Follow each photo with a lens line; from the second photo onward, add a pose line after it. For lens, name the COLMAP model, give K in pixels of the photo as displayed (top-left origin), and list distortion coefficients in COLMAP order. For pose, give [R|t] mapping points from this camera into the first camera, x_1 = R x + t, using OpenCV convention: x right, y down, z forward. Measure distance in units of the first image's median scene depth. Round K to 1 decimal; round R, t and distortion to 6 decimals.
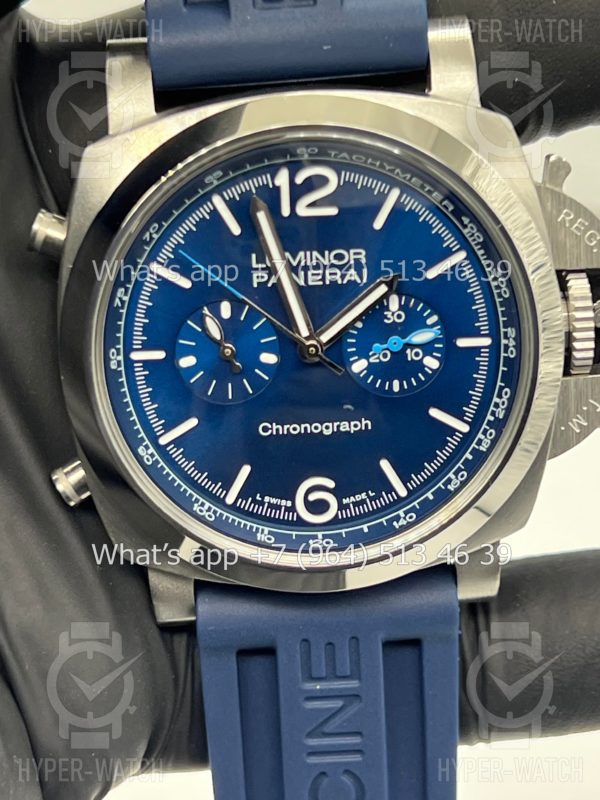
lens RADIAL K [[1939.6, 0, 298.6], [0, 1939.6, 400.8], [0, 0, 1]] dist [0.183650, 0.000000]
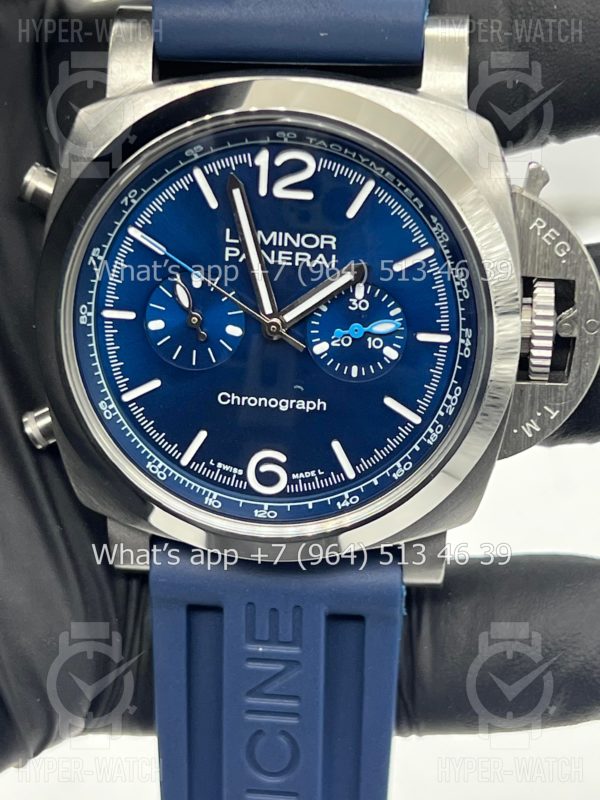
lens RADIAL K [[1939.6, 0, 305.7], [0, 1939.6, 401.5], [0, 0, 1]] dist [0.183650, 0.000000]
pose [[0.988642, 0.117600, -0.093576, 0.123079], [-0.114024, 0.992560, 0.042700, -0.032859], [0.097901, -0.031545, 0.994696, -0.024329]]
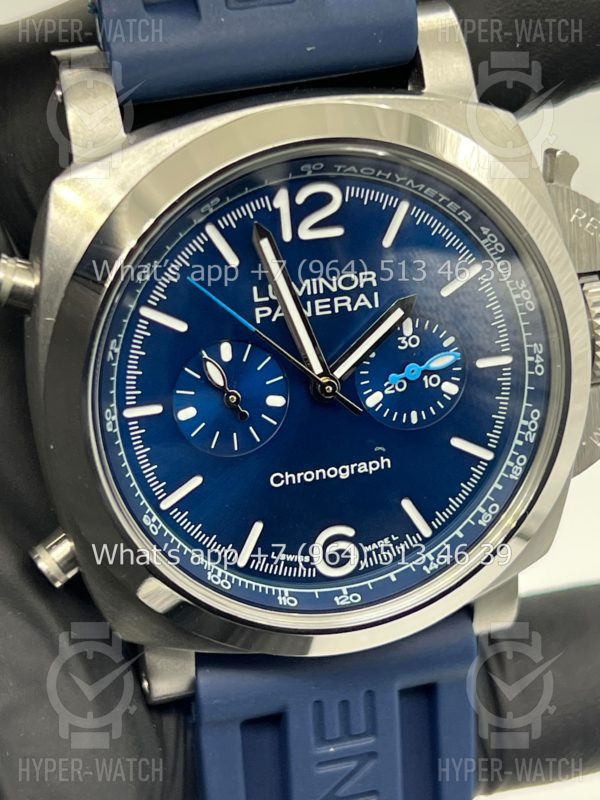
lens RADIAL K [[1939.6, 0, 294.2], [0, 1939.6, 402.2], [0, 0, 1]] dist [0.183650, 0.000000]
pose [[0.975168, -0.096247, 0.199458, -0.184563], [0.088813, 0.994990, 0.045908, -0.061330], [-0.202877, -0.027054, 0.978830, 0.126867]]
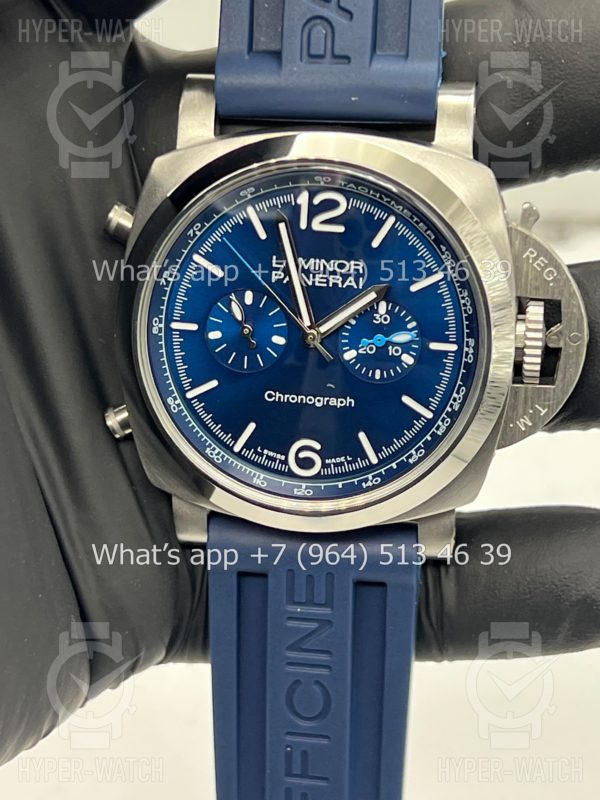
lens RADIAL K [[1939.6, 0, 281.3], [0, 1939.6, 410.9], [0, 0, 1]] dist [0.183650, 0.000000]
pose [[0.982848, 0.123570, -0.136893, 0.163225], [-0.122546, 0.992335, 0.015920, 0.003332], [0.137811, 0.001129, 0.990458, -0.240793]]
